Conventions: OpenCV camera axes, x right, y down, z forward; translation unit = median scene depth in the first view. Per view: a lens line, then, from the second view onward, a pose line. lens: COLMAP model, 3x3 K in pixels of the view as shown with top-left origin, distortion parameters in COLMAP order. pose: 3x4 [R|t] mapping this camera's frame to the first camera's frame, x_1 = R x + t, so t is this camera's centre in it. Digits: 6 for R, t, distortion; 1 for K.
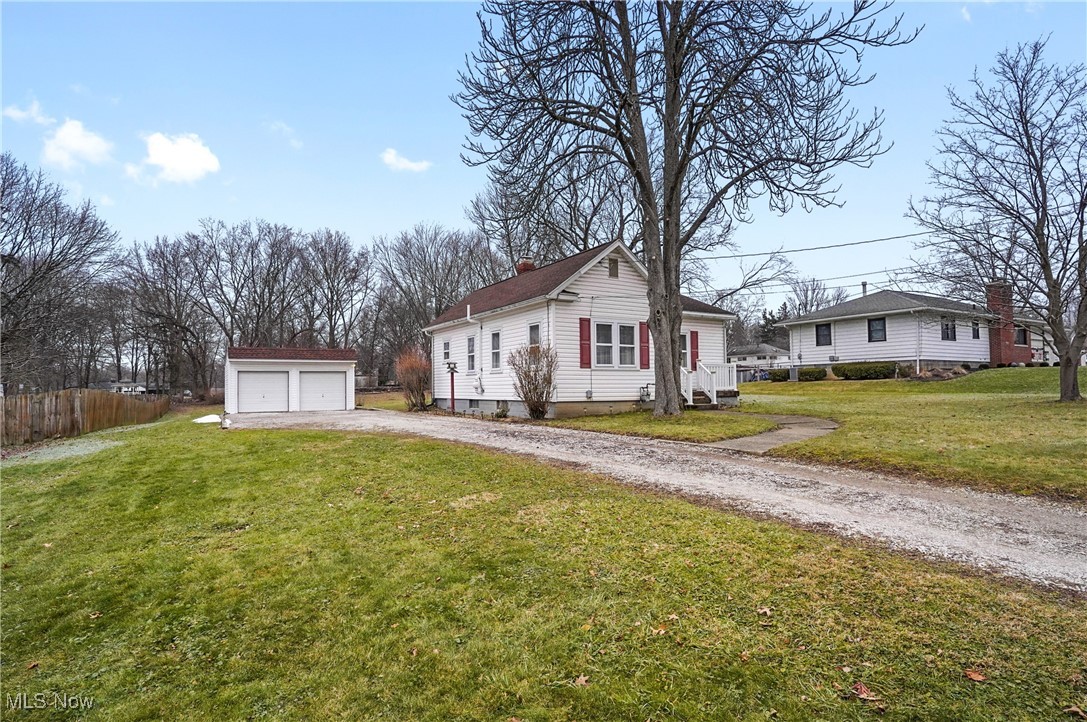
lens RADIAL K [[558.5, 0, 541.8], [0, 558.5, 378.3], [0, 0, 1]] dist [-0.030978, 0.000078]
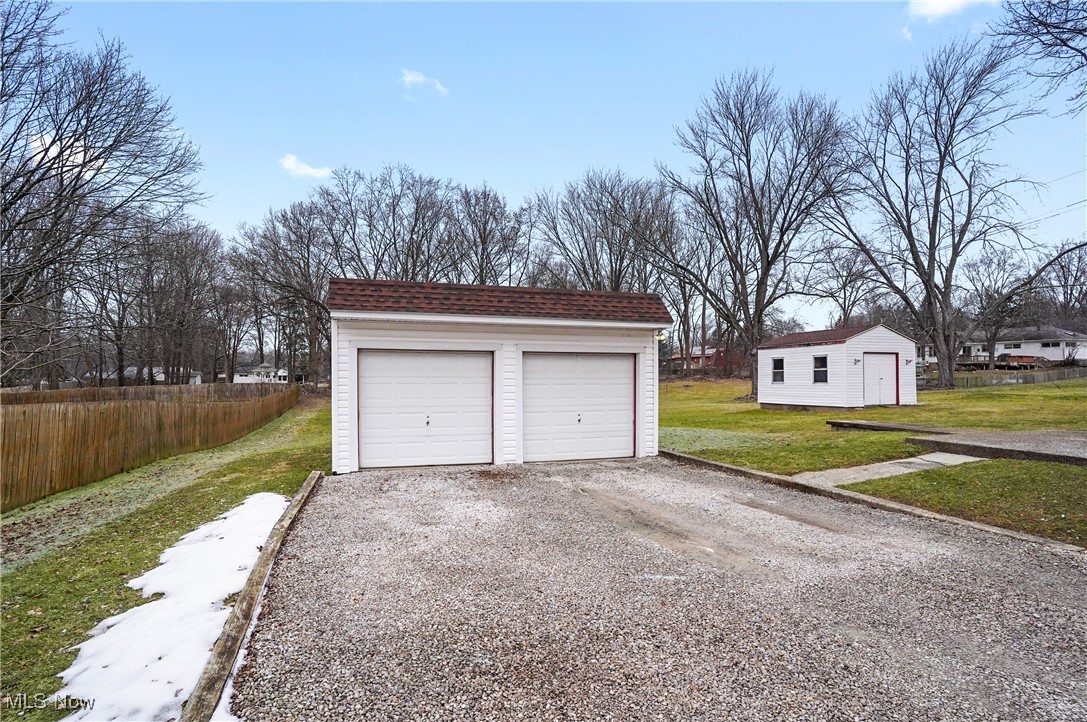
lens RADIAL K [[551.6, 0, 561.7], [0, 551.6, 377.3], [0, 0, 1]] dist [-0.031057, 0.000784]
pose [[0.982718, 0.015969, -0.184418, -0.574588], [-0.012312, 0.999705, 0.020958, -0.006803], [0.184699, -0.018325, 0.982624, 1.115596]]
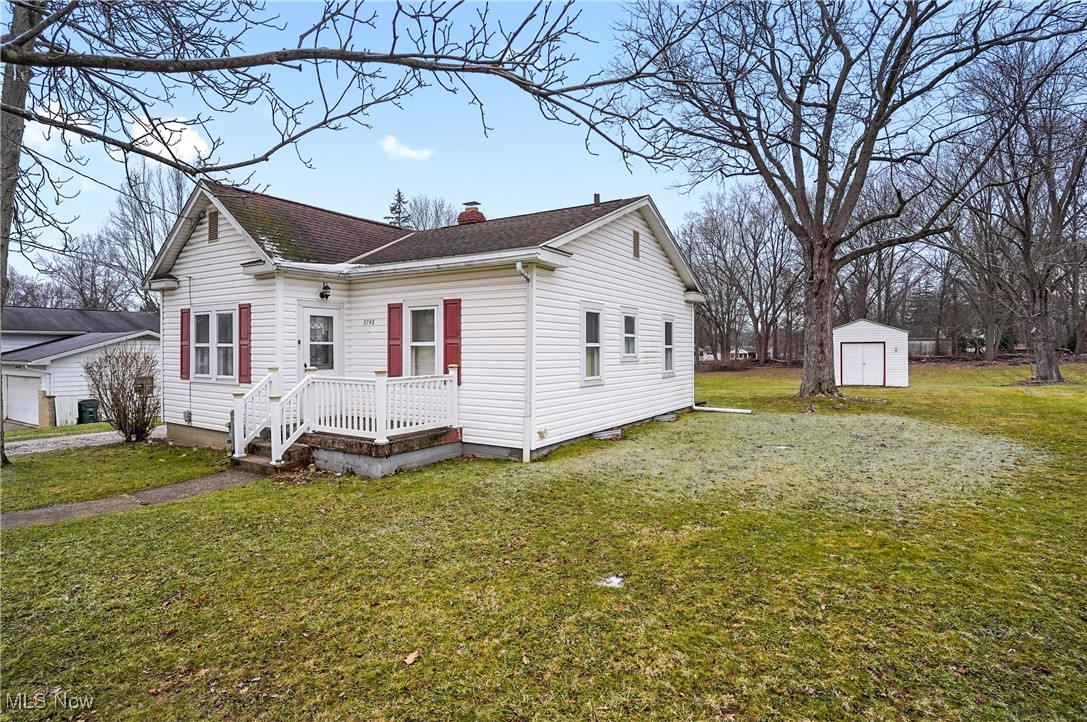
lens RADIAL K [[570.6, 0, 543.5], [0, 570.6, 361.0], [0, 0, 1]] dist [-0.083332, 0.044046]
pose [[0.467929, 0.025489, -0.883399, 0.836715], [0.010750, 0.999346, 0.034529, -0.055969], [0.883701, -0.025654, 0.467349, 0.977528]]
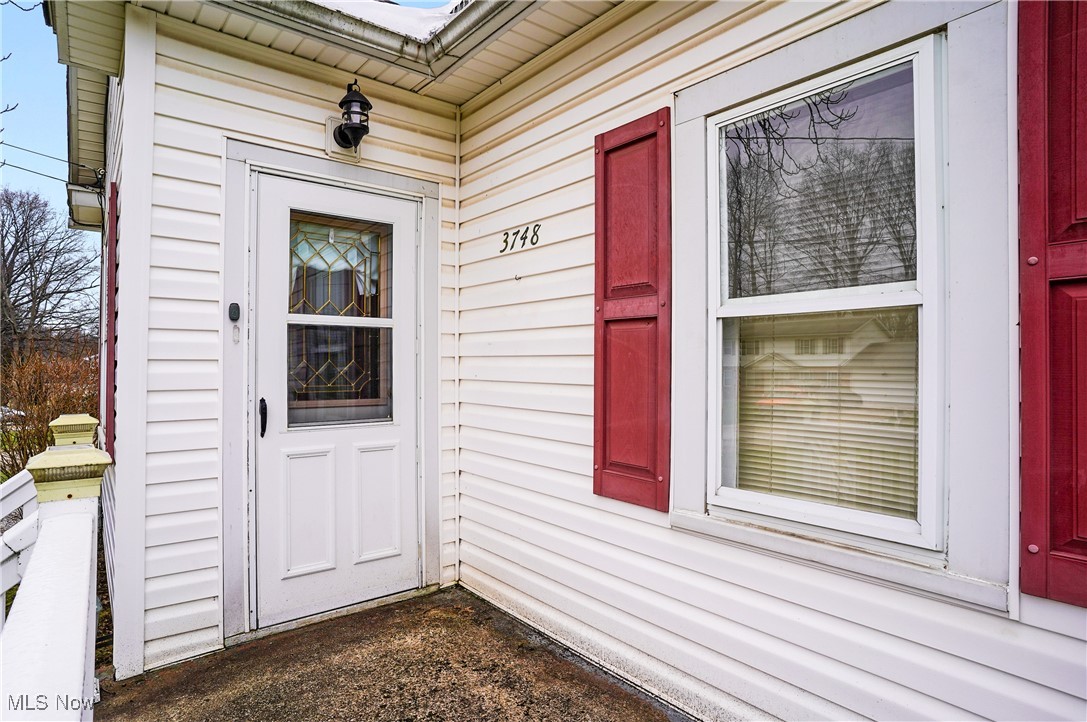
lens RADIAL K [[581.8, 0, 545.5], [0, 581.8, 363.1], [0, 0, 1]] dist [-0.076197, 0.038307]
pose [[0.163983, 0.008100, -0.986430, 0.366783], [0.011773, 0.999879, 0.010167, -0.046035], [0.986393, -0.013280, 0.163868, 1.078009]]
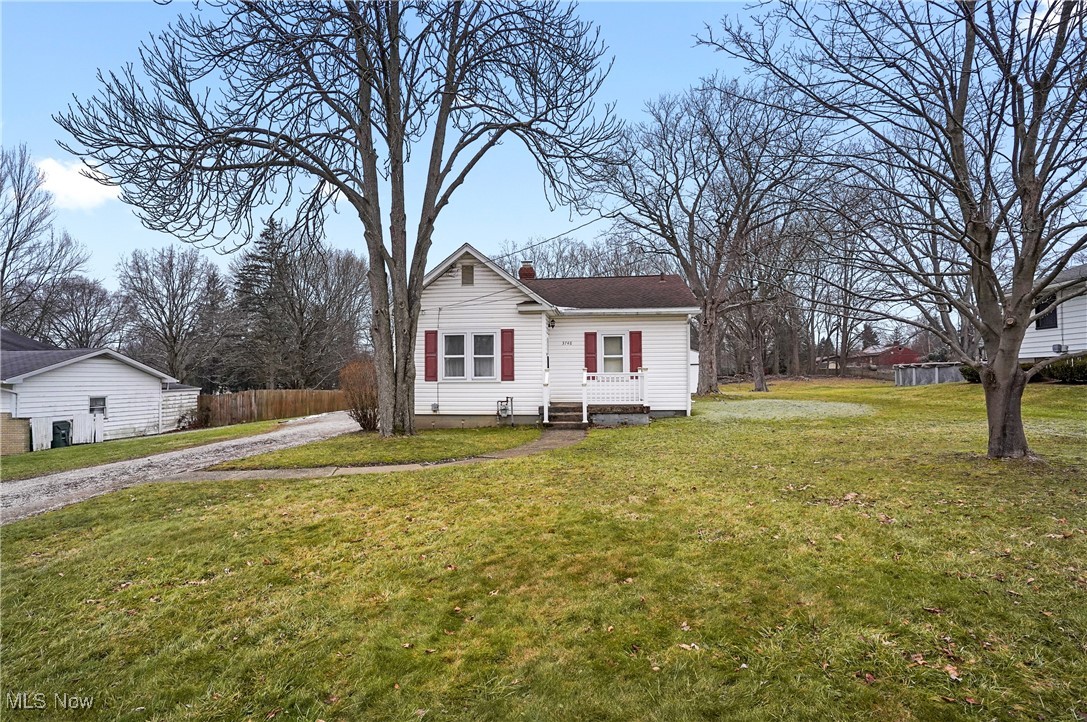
lens RADIAL K [[551.6, 0, 561.7], [0, 551.6, 377.3], [0, 0, 1]] dist [-0.031057, 0.000784]
pose [[0.815255, 0.001484, -0.579100, 0.758641], [0.010679, 0.999788, 0.017597, -0.036214], [0.579004, -0.020530, 0.815066, 0.307474]]
